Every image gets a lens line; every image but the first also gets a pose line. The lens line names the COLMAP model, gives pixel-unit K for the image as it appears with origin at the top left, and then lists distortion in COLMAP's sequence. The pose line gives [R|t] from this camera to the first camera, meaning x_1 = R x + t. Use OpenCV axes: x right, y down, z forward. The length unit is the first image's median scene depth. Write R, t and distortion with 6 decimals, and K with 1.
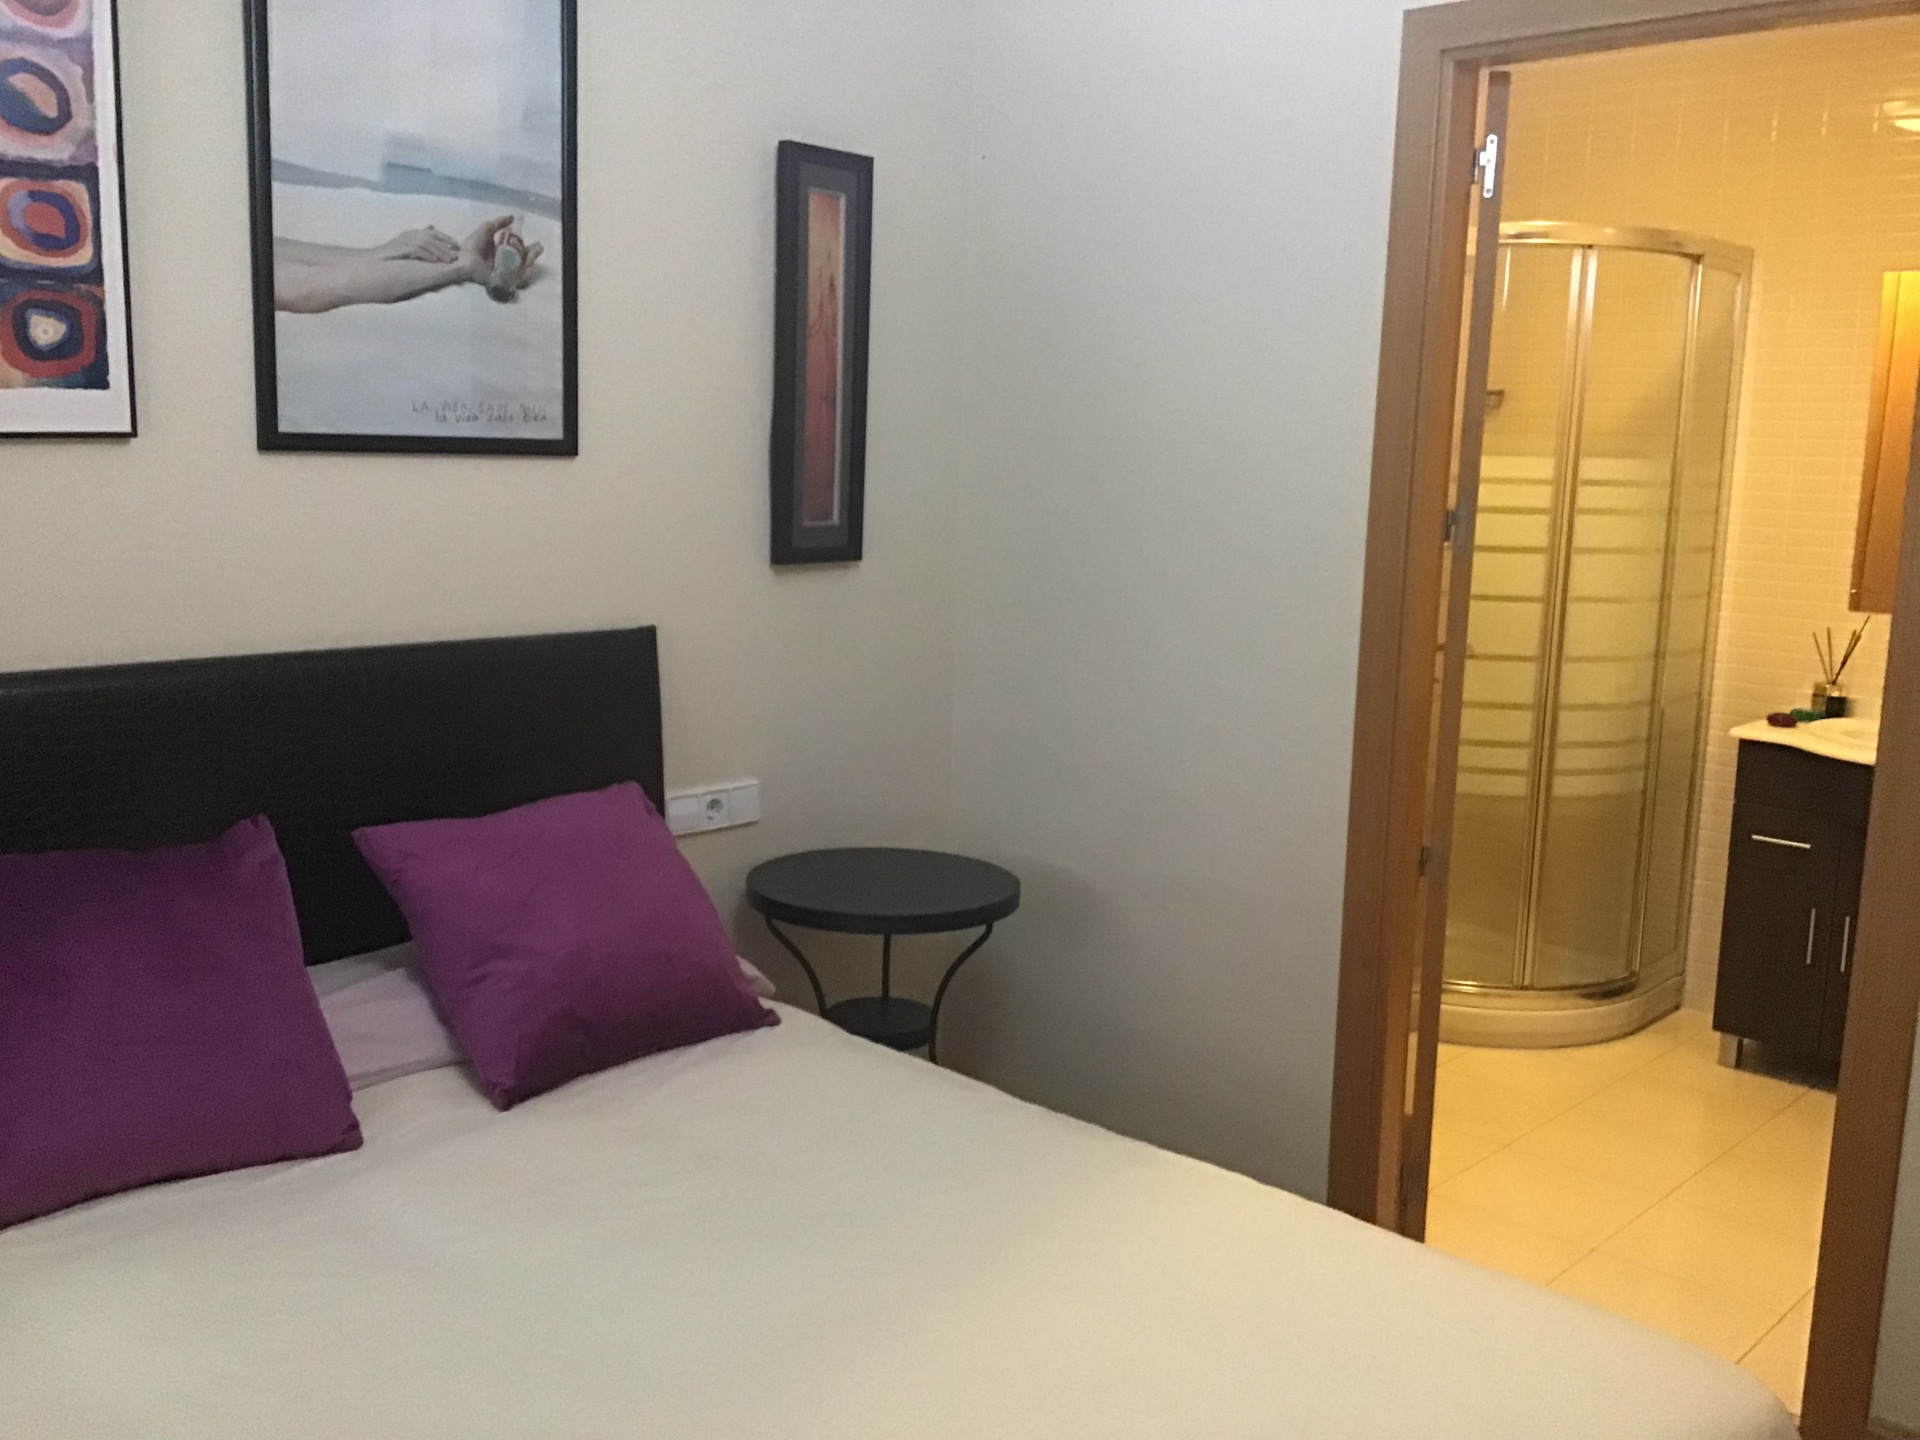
lens RADIAL K [[1777.9, 0, 995.9], [0, 1777.9, 708.2], [0, 0, 1]] dist [0.089215, -0.133534]
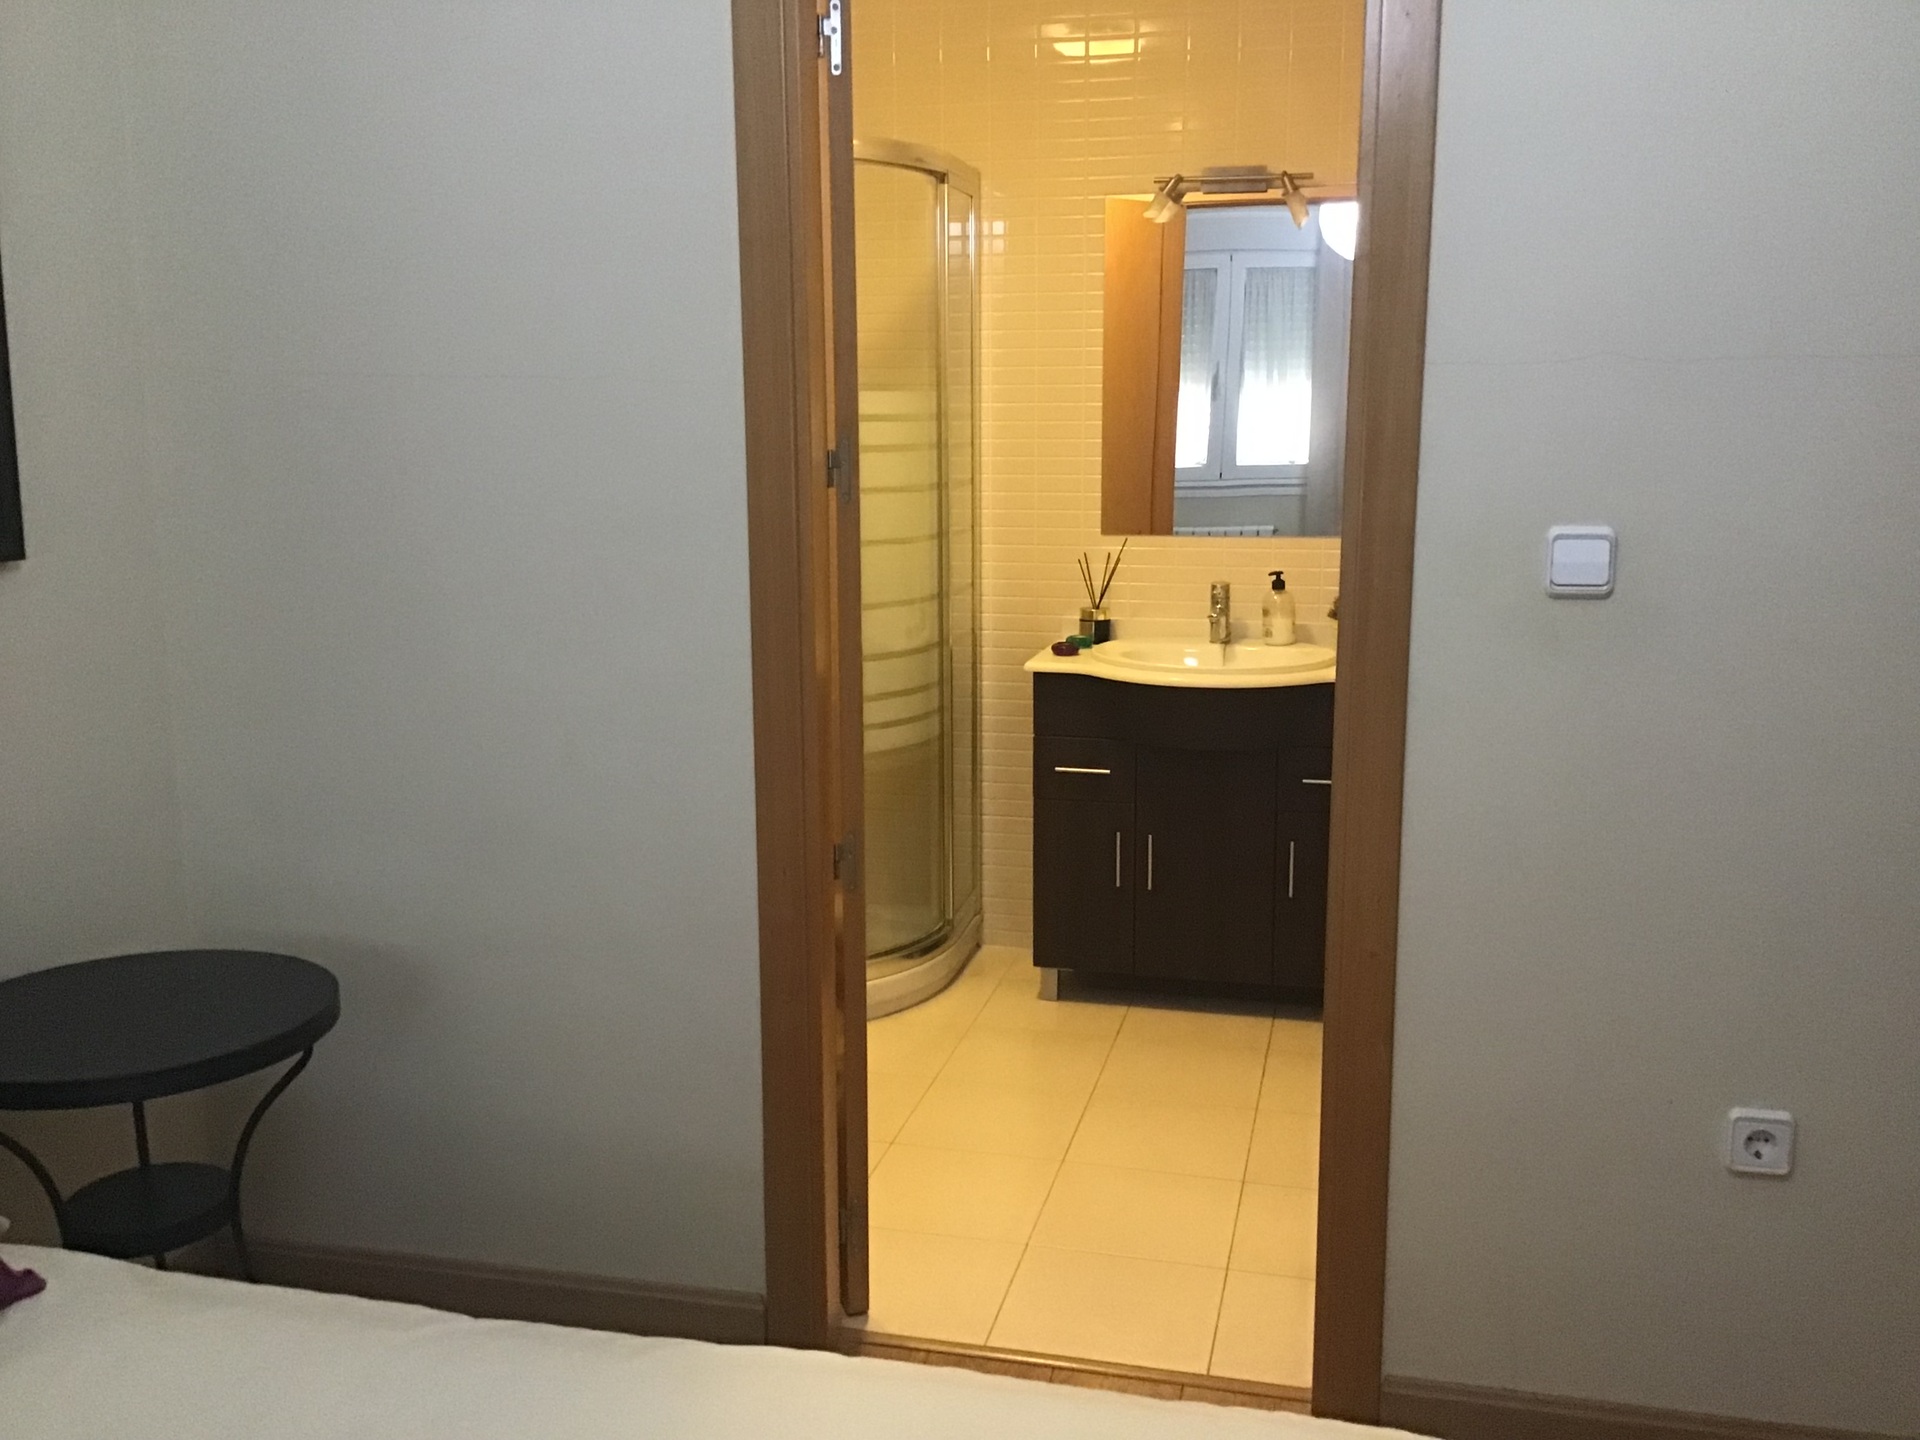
lens RADIAL K [[1754.2, 0, 968.2], [0, 1754.2, 709.1], [0, 0, 1]] dist [0.118025, -0.143458]
pose [[0.881320, -0.120363, 0.456933, -0.058834], [0.106637, 0.992730, 0.055822, -0.019997], [-0.460330, -0.000471, 0.887748, 0.156729]]
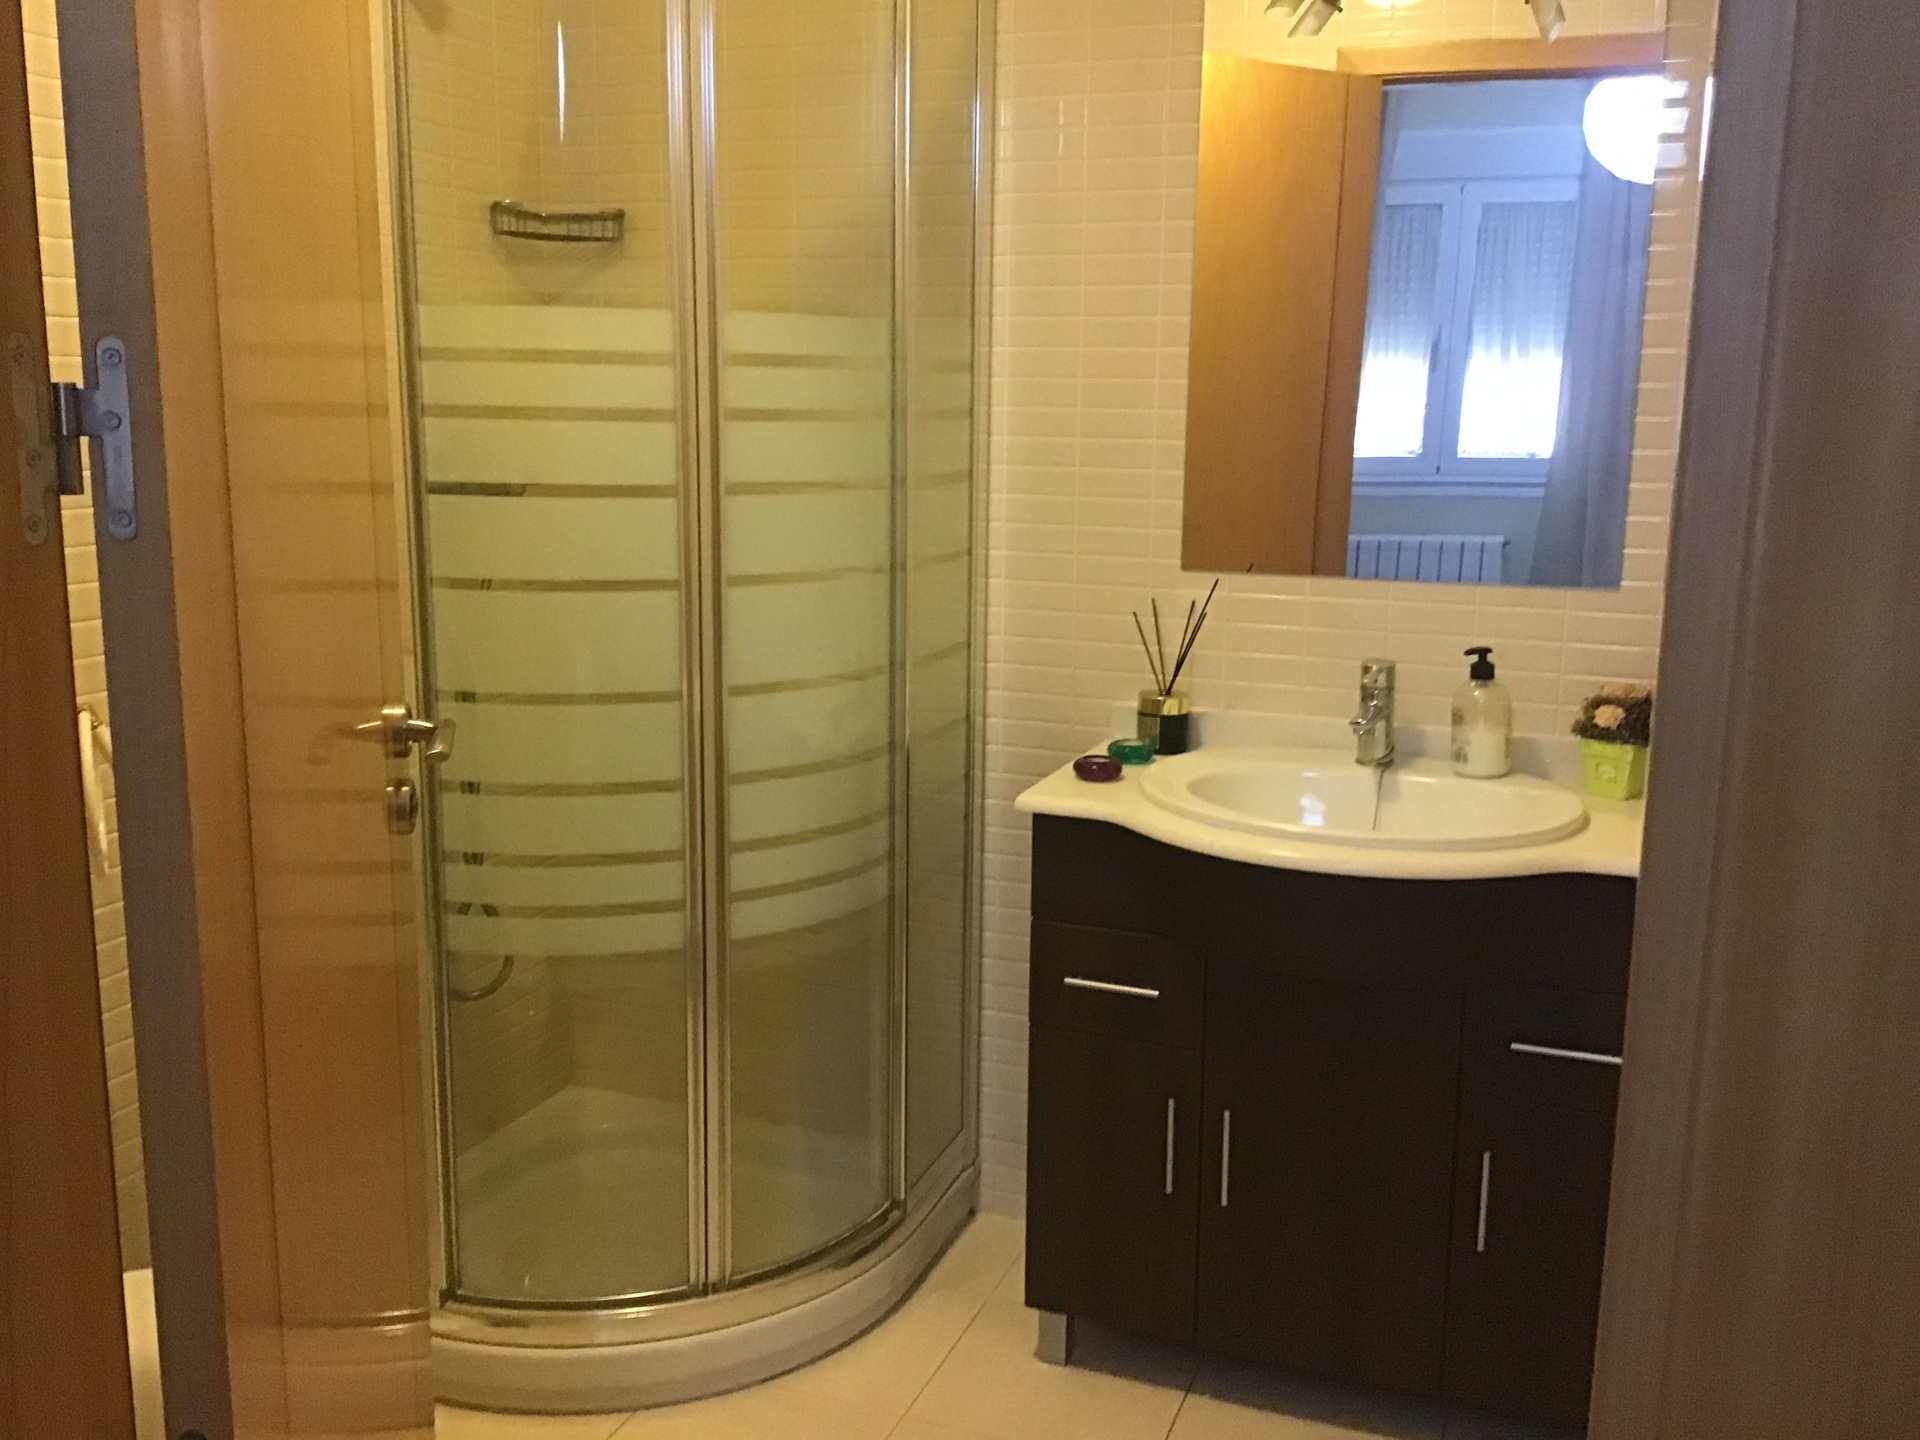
lens RADIAL K [[1754.2, 0, 968.2], [0, 1754.2, 709.1], [0, 0, 1]] dist [0.118025, -0.143458]
pose [[0.934417, -0.087445, 0.345279, 0.200278], [0.072447, 0.995792, 0.056130, -0.046355], [-0.348734, -0.027435, 0.936820, 0.475836]]
